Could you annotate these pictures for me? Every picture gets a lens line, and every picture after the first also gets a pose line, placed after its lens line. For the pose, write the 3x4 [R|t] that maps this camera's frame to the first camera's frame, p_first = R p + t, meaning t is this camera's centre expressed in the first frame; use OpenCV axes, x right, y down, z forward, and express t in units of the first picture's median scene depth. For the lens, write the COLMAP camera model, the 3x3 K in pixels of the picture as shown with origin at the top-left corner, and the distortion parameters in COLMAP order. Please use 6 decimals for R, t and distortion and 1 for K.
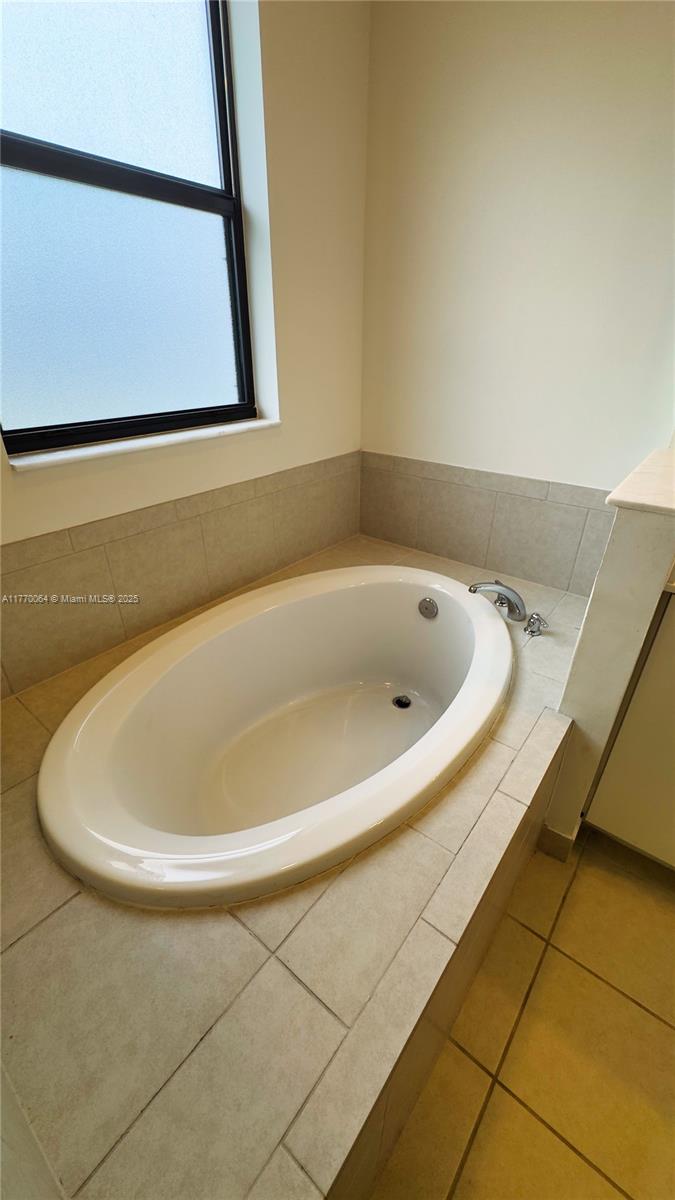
lens RADIAL K [[473.2, 0, 337.1], [0, 473.2, 599.3], [0, 0, 1]] dist [0.002729, 0.000113]
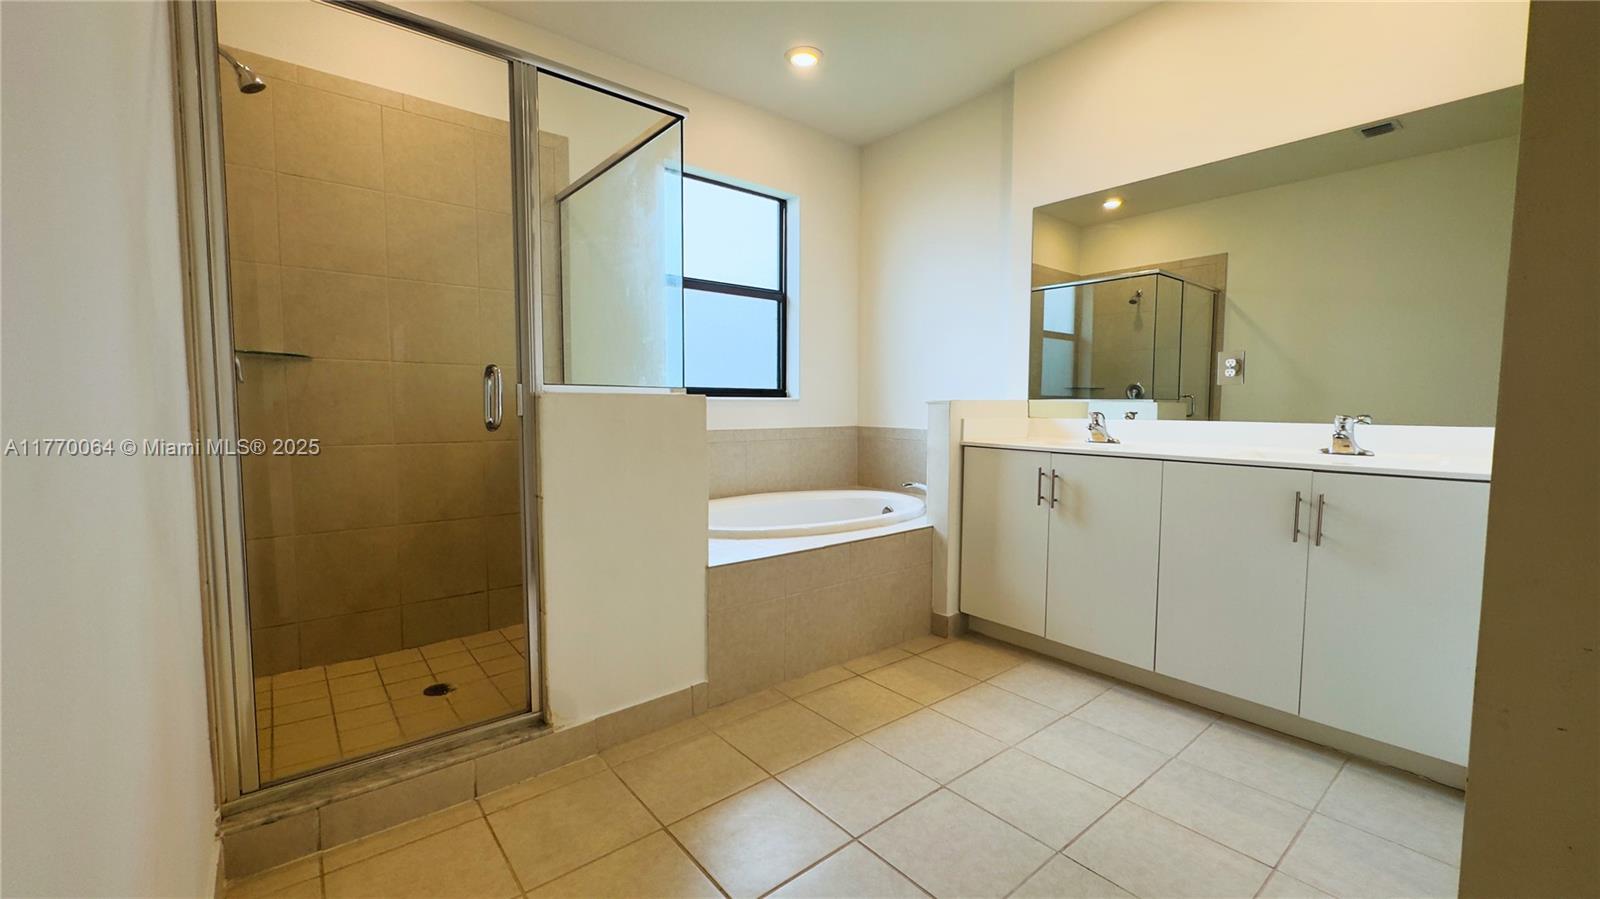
lens RADIAL K [[630.9, 0, 802.0], [0, 630.9, 447.3], [0, 0, 1]] dist [0.002729, 0.000113]
pose [[0.980652, 0.016264, -0.195083, 0.328766], [-0.095135, 0.910546, -0.402313, 0.684254], [0.171089, 0.413089, 0.894476, -0.931422]]
